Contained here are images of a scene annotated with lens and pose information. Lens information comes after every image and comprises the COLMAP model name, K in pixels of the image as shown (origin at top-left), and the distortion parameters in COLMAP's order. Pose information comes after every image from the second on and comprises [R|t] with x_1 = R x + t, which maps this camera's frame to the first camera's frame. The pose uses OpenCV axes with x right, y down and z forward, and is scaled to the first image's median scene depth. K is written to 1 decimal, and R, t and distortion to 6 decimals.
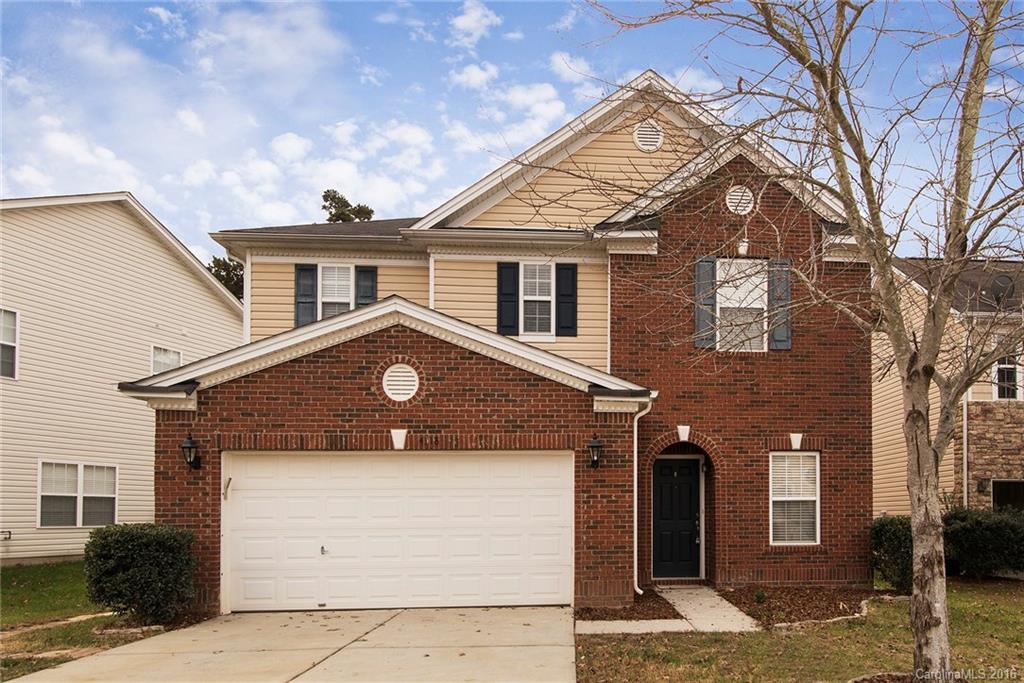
lens RADIAL K [[776.2, 0, 512.0], [0, 776.2, 341.5], [0, 0, 1]] dist [0.001061, -0.000971]
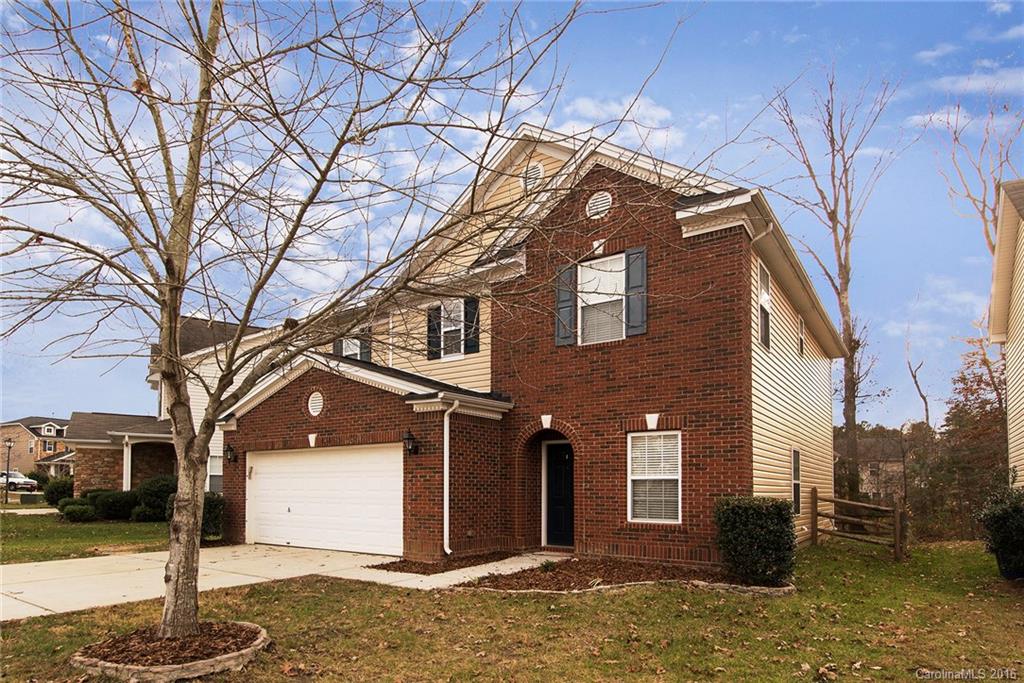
lens RADIAL K [[563.8, 0, 512.2], [0, 563.8, 370.2], [0, 0, 1]] dist [0.000682, 0.000090]
pose [[0.749764, -0.127540, -0.649297, 0.734447], [0.132704, 0.990296, -0.041284, 0.069381], [0.648262, -0.055211, 0.759413, 0.328097]]
